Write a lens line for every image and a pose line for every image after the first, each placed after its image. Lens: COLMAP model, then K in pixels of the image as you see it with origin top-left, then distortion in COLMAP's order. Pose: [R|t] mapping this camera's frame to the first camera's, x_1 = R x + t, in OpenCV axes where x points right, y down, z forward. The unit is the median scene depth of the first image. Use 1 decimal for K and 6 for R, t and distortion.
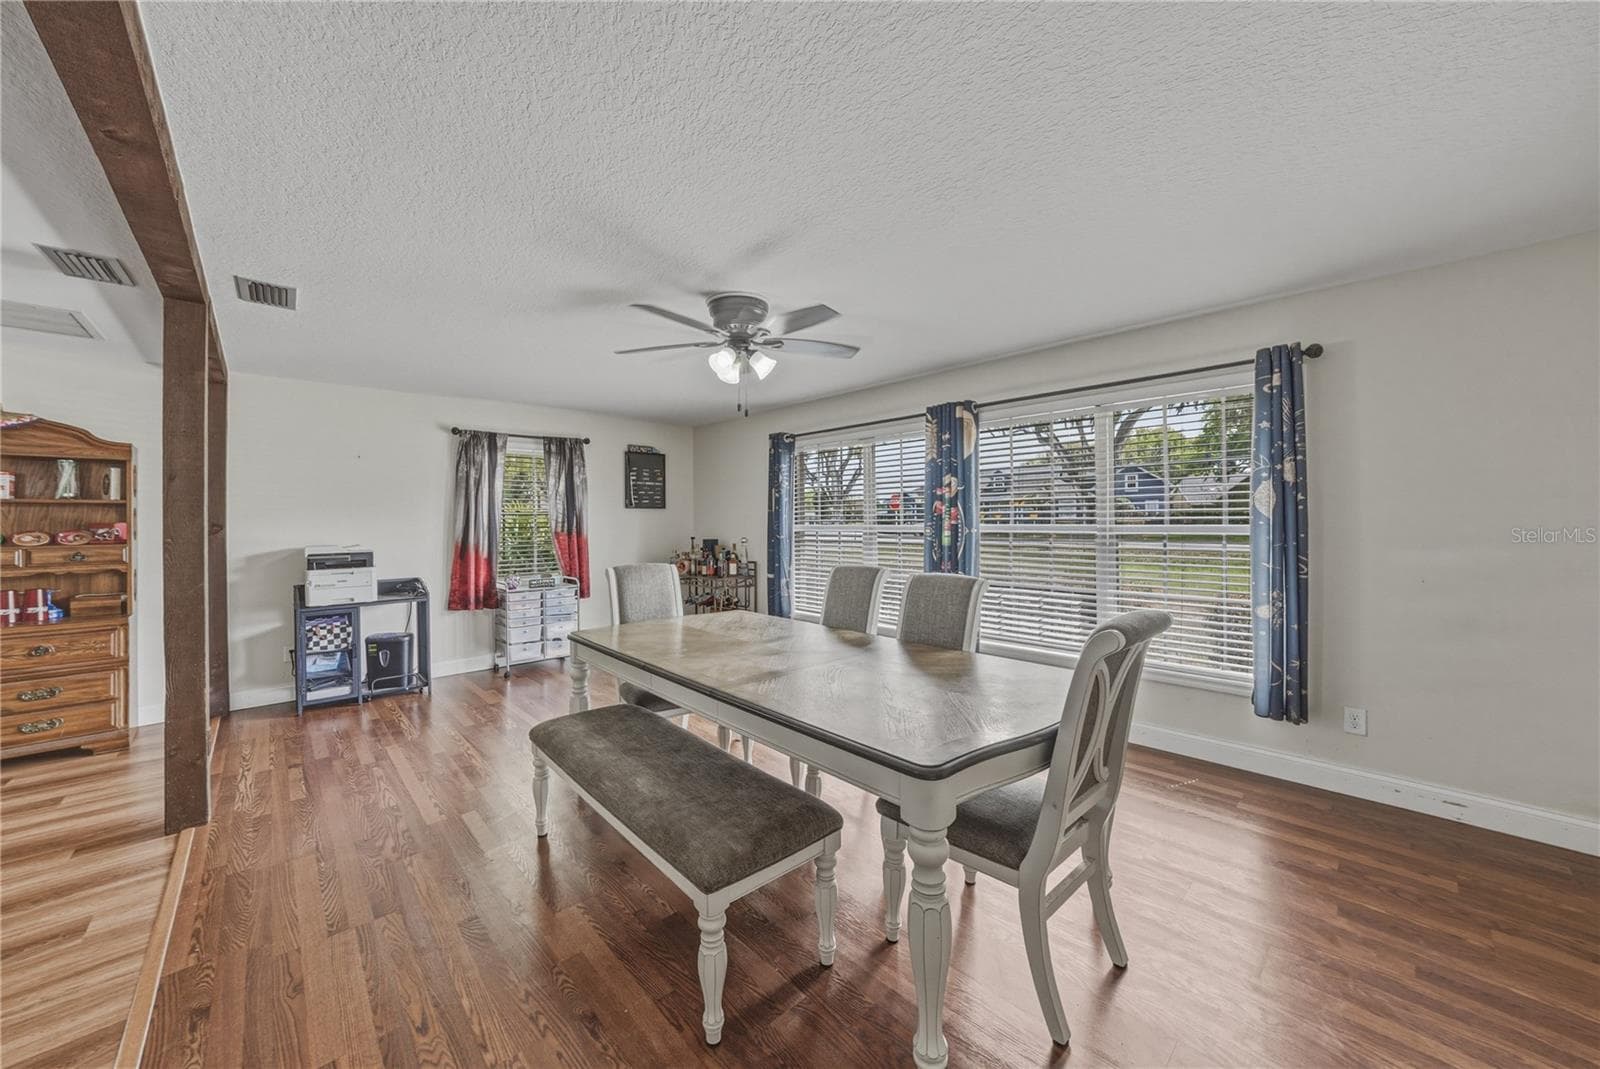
lens RADIAL K [[620.5, 0, 829.3], [0, 620.5, 530.5], [0, 0, 1]] dist [0.000821, -0.000108]
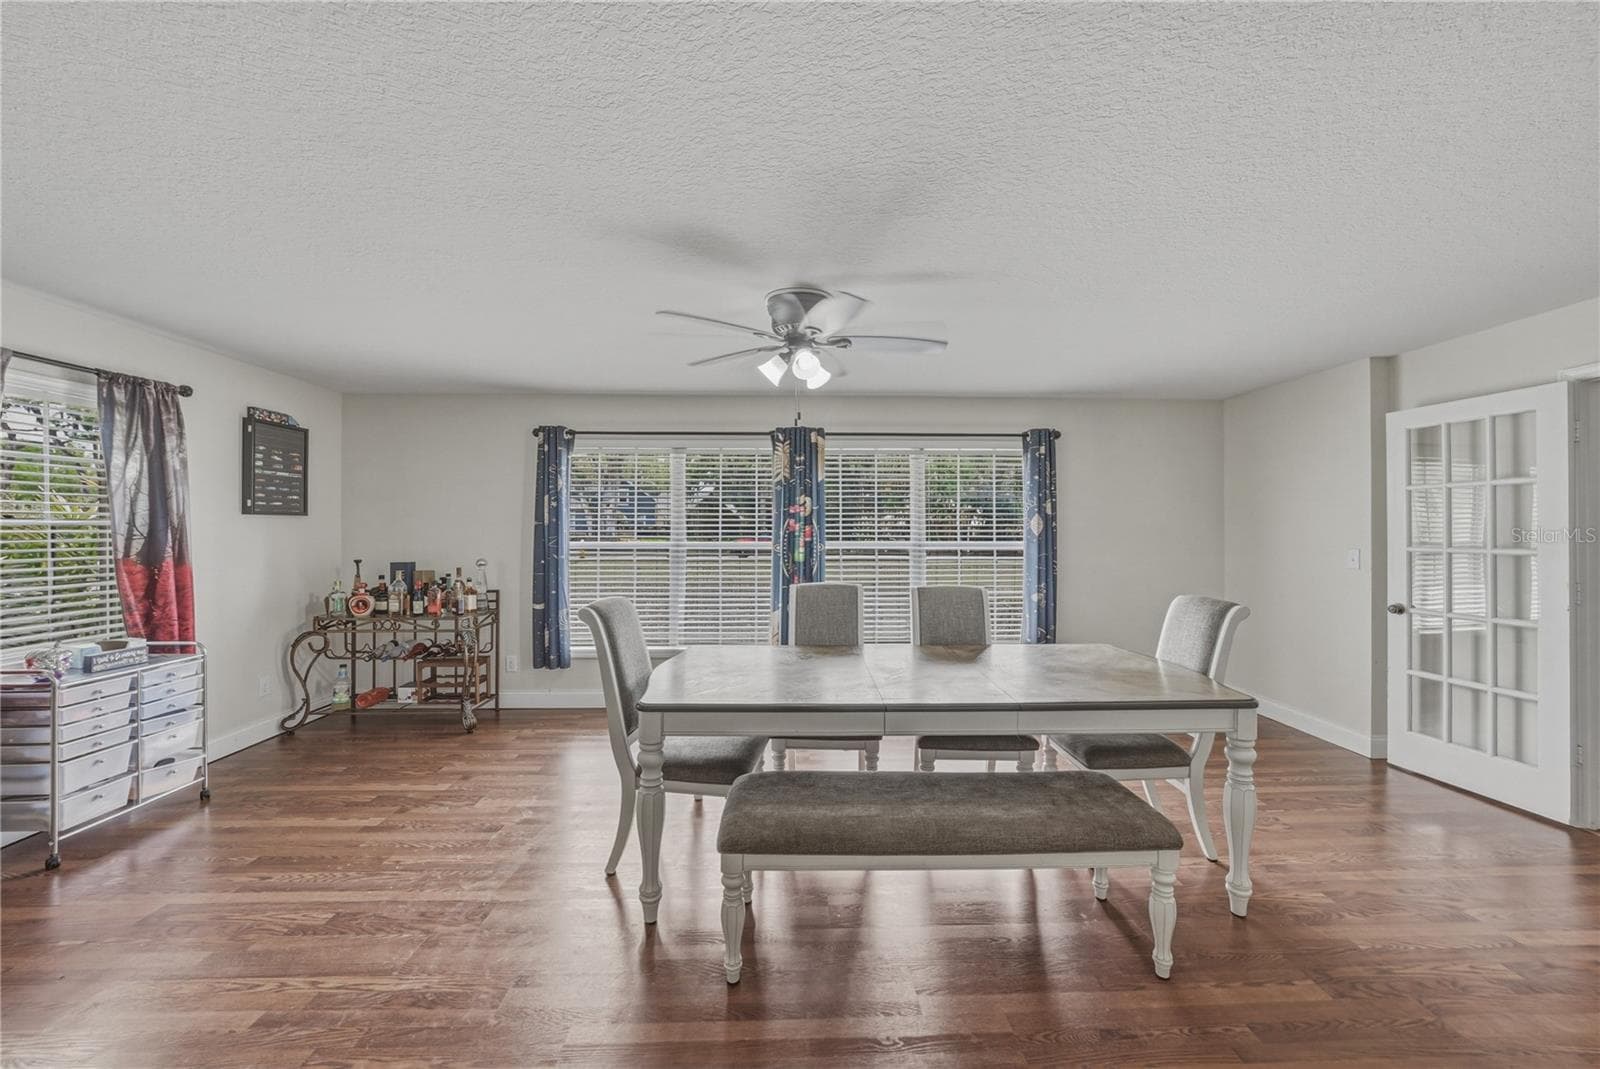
lens RADIAL K [[620.5, 0, 829.3], [0, 620.5, 530.5], [0, 0, 1]] dist [0.000821, -0.000108]
pose [[0.648338, 0.008040, 0.761311, -0.524850], [0.005245, 0.999873, -0.015026, -0.010818], [-0.761335, 0.013735, 0.648213, 0.250192]]
